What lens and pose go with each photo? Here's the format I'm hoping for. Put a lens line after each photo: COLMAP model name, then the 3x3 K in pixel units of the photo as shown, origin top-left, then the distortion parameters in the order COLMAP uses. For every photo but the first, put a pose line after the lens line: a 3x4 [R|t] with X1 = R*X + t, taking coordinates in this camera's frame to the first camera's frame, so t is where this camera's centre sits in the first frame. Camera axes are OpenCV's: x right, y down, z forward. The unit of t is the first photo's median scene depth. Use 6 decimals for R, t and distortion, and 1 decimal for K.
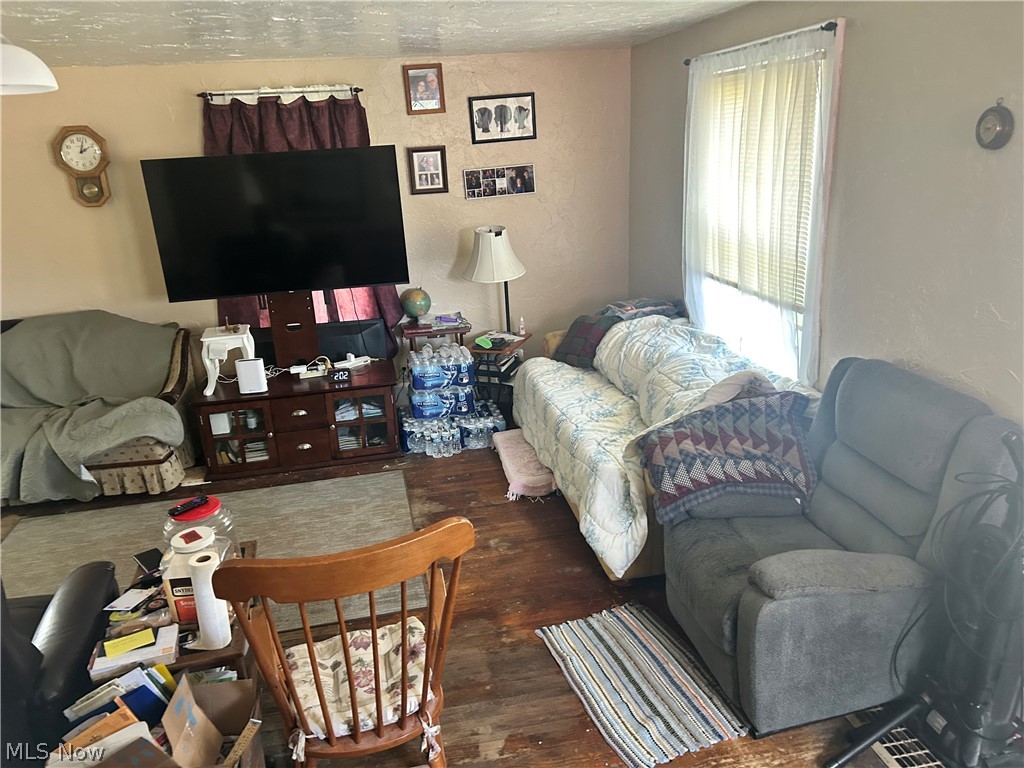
lens RADIAL K [[770.8, 0, 512.0], [0, 770.8, 384.0], [0, 0, 1]] dist [0.066003, -0.082732]
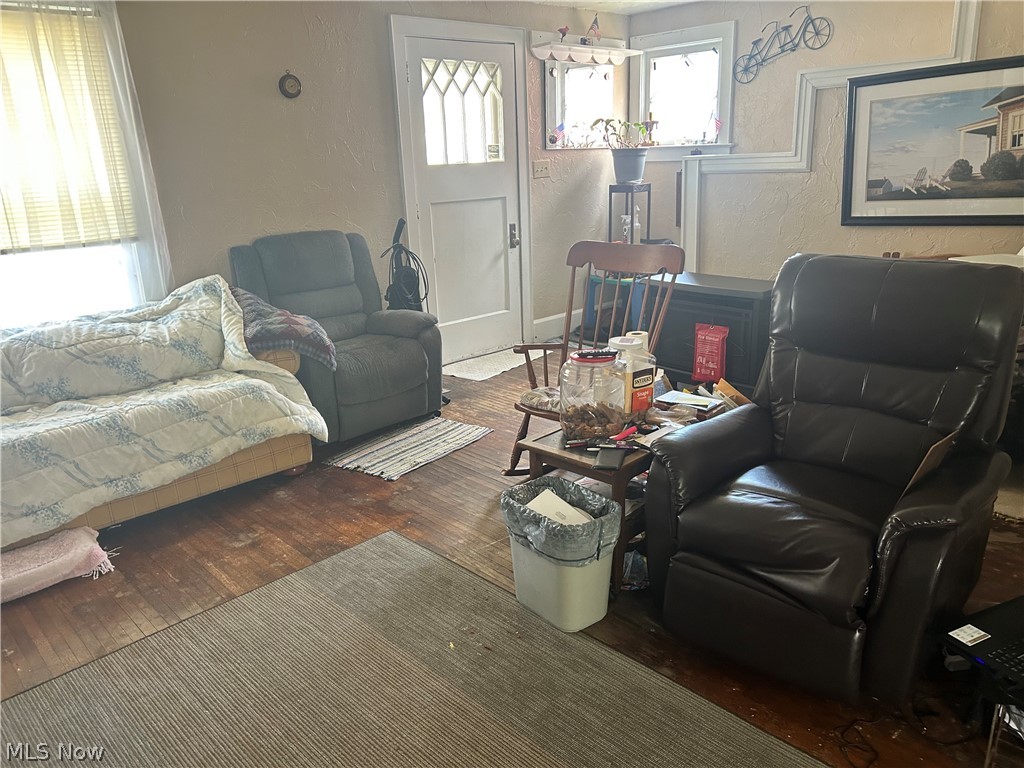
lens RADIAL K [[770.8, 0, 512.0], [0, 770.8, 384.0], [0, 0, 1]] dist [0.066003, -0.082732]
pose [[-0.531548, -0.175854, 0.828573, -0.649454], [0.318542, 0.864900, 0.387916, -0.129343], [-0.784849, 0.470131, -0.403719, 0.813553]]
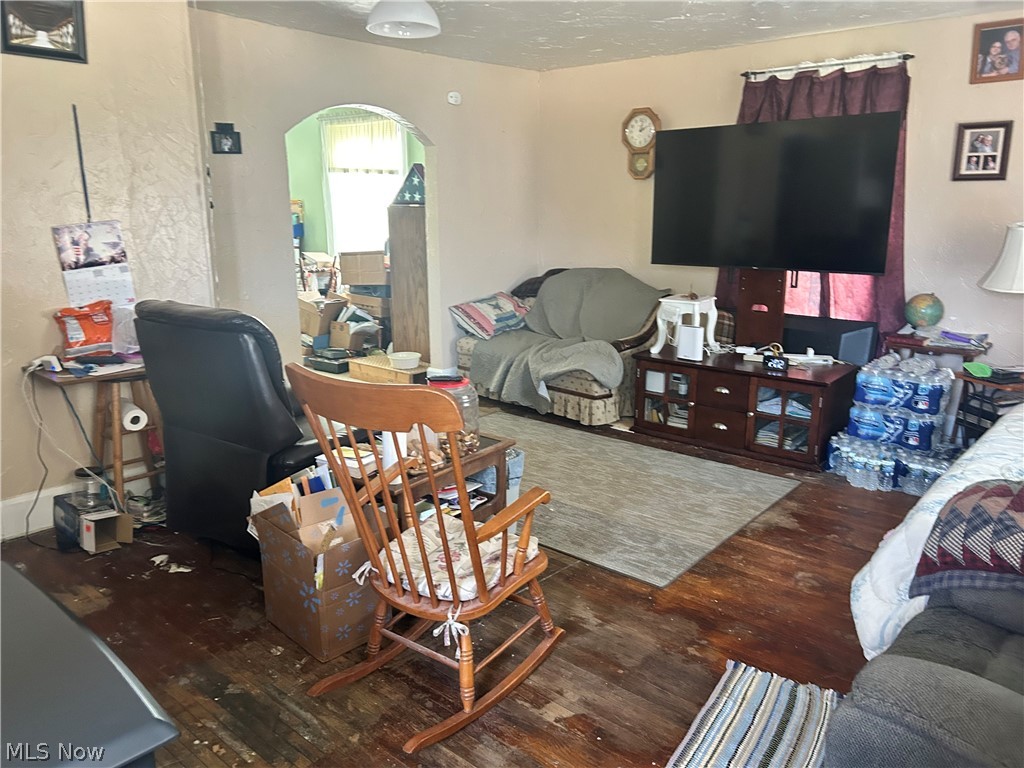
lens RADIAL K [[770.8, 0, 512.0], [0, 770.8, 384.0], [0, 0, 1]] dist [0.066003, -0.082732]
pose [[0.617286, 0.230391, -0.752248, 0.280249], [-0.267370, 0.960684, 0.074828, 0.026720], [0.739913, 0.154938, 0.654617, 0.166308]]
